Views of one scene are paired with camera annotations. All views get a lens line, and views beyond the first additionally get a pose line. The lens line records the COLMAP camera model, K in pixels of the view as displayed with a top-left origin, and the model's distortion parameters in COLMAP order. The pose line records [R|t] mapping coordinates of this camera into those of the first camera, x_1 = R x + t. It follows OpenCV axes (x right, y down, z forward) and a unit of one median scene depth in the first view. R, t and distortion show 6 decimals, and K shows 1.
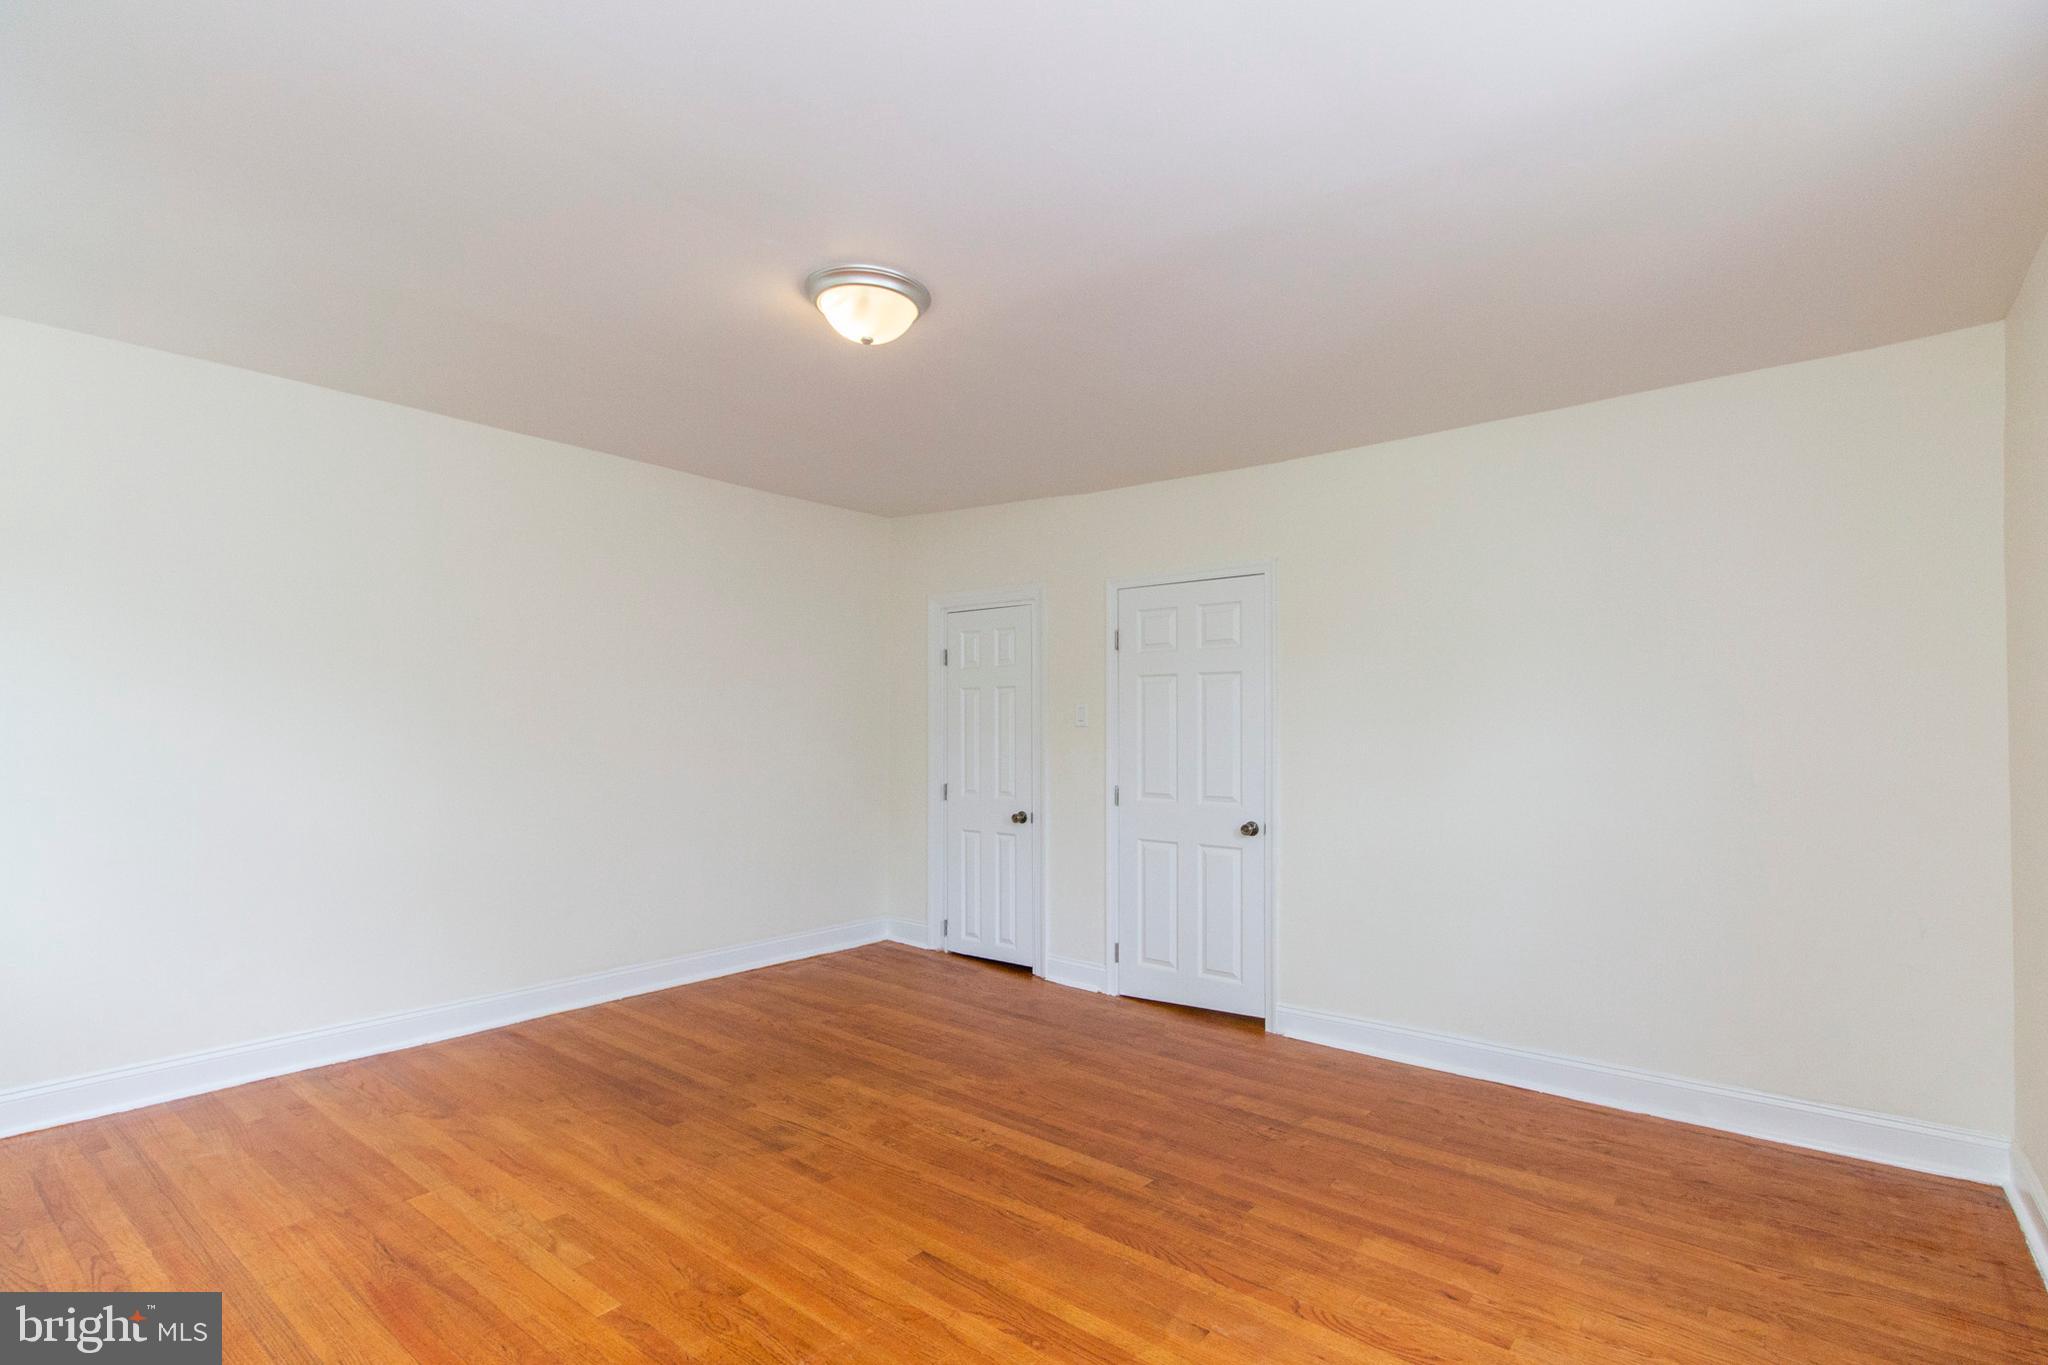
lens RADIAL K [[961.3, 0, 1027.8], [0, 961.3, 702.7], [0, 0, 1]] dist [0.000531, 0.000008]
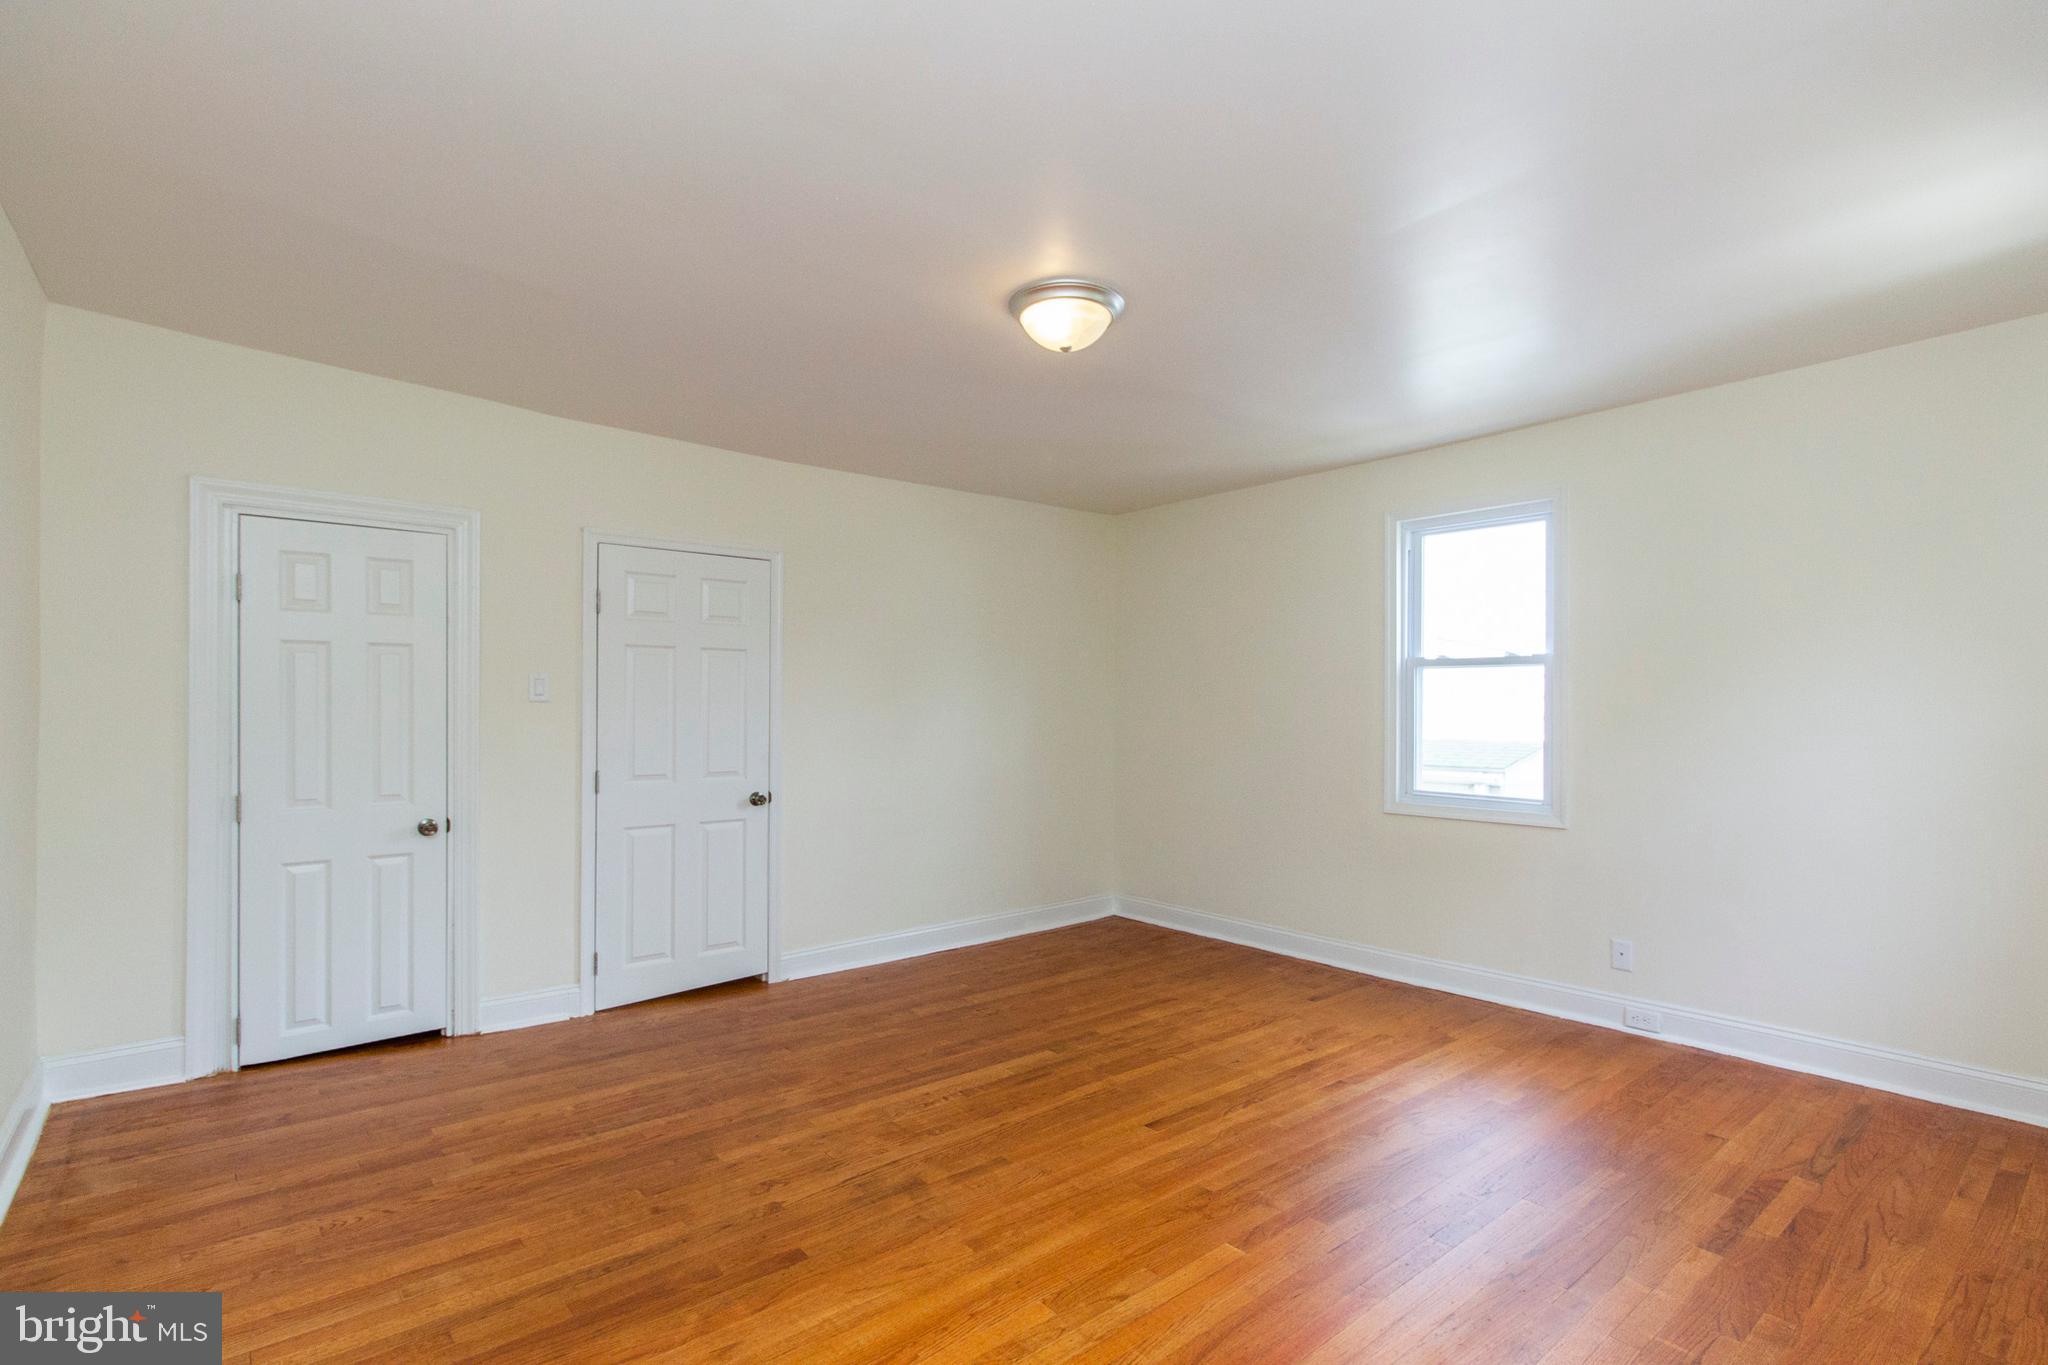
lens RADIAL K [[961.3, 0, 1027.8], [0, 961.3, 702.7], [0, 0, 1]] dist [0.000531, 0.000008]
pose [[0.196953, -0.002337, 0.980410, -0.976803], [-0.031310, 0.999472, 0.008673, 0.006496], [-0.979913, -0.032405, 0.196776, 0.652390]]
